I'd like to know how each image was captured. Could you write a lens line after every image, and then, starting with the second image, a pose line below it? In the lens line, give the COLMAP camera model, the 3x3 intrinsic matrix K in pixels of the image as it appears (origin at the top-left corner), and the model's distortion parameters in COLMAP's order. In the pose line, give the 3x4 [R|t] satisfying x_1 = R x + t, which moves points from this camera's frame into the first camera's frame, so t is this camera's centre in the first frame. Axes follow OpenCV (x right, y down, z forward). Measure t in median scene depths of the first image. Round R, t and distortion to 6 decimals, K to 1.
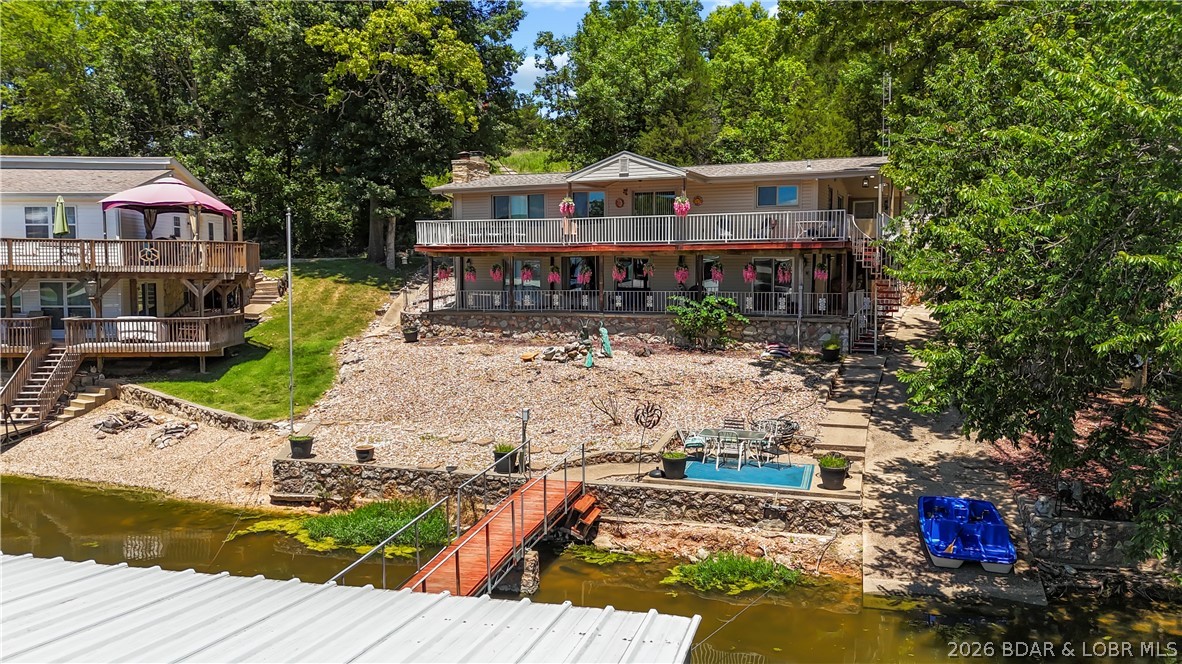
lens RADIAL K [[874.4, 0, 591.0], [0, 874.4, 332.0], [0, 0, 1]] dist [0.069595, -0.000017]
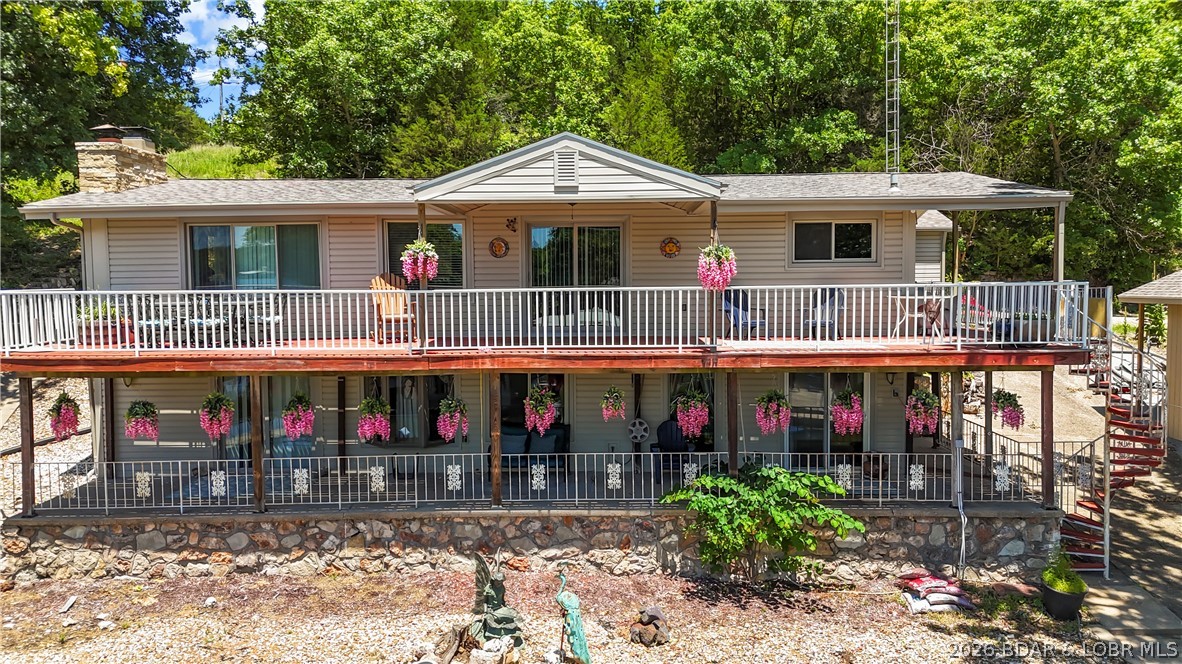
lens RADIAL K [[870.4, 0, 589.3], [0, 870.4, 328.6], [0, 0, 1]] dist [0.068374, -0.070826]
pose [[0.927526, -0.027792, 0.372724, -0.099665], [0.036275, 0.999218, -0.015764, -0.097265], [-0.371995, 0.028142, 0.927808, 0.562536]]
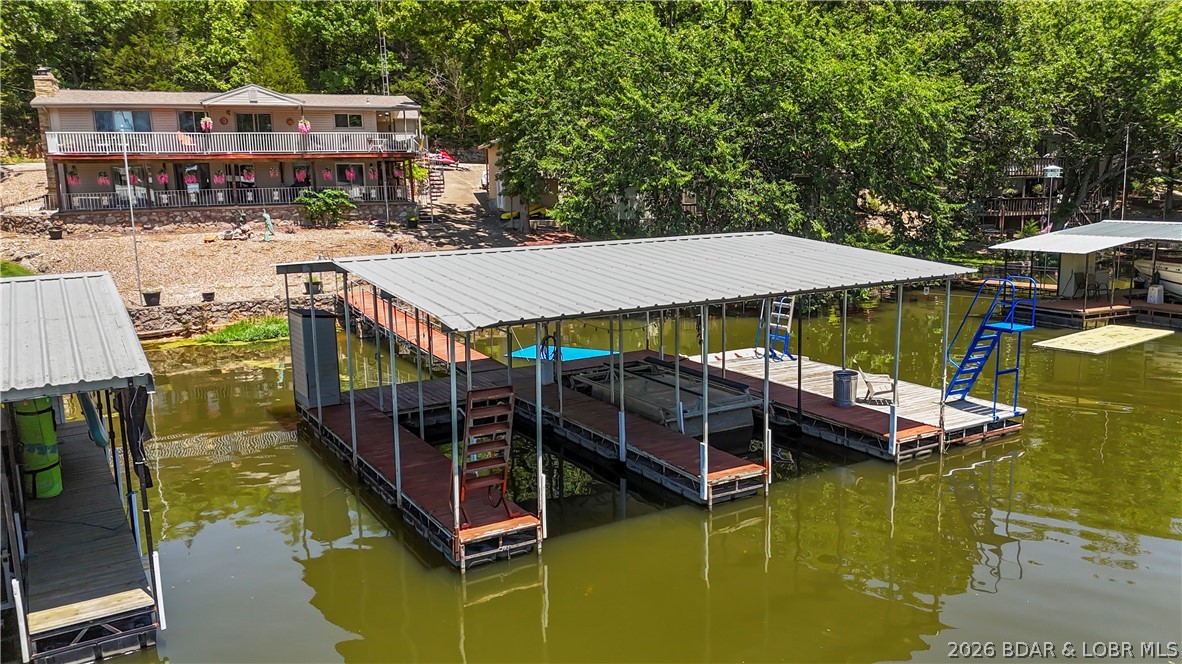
lens RADIAL K [[887.2, 0, 588.6], [0, 887.2, 326.6], [0, 0, 1]] dist [0.064369, -0.074095]
pose [[0.712304, -0.133012, 0.689152, -0.548372], [0.073134, 0.990599, 0.115604, 0.040340], [-0.698050, -0.031945, 0.715336, -0.339043]]
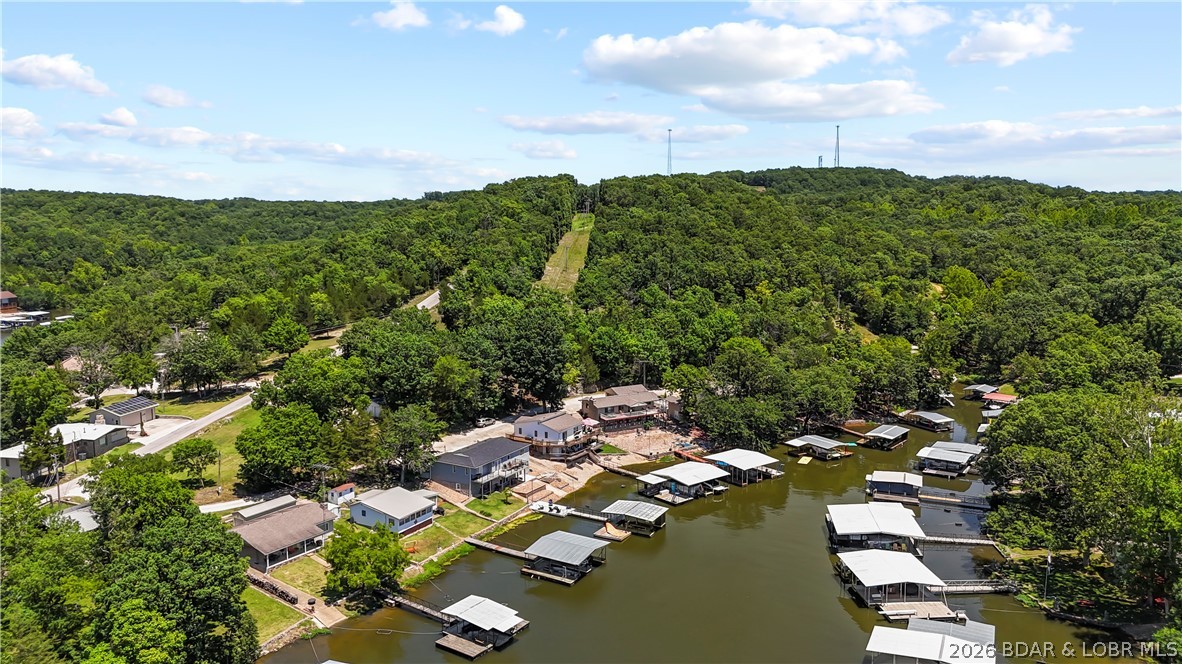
lens RADIAL K [[887.2, 0, 588.6], [0, 887.2, 326.6], [0, 0, 1]] dist [0.064369, -0.074095]
pose [[0.607315, -0.107570, 0.787145, -4.773488], [0.059405, 0.994166, 0.090027, -1.236031], [-0.792237, -0.007915, 0.610162, -2.430789]]
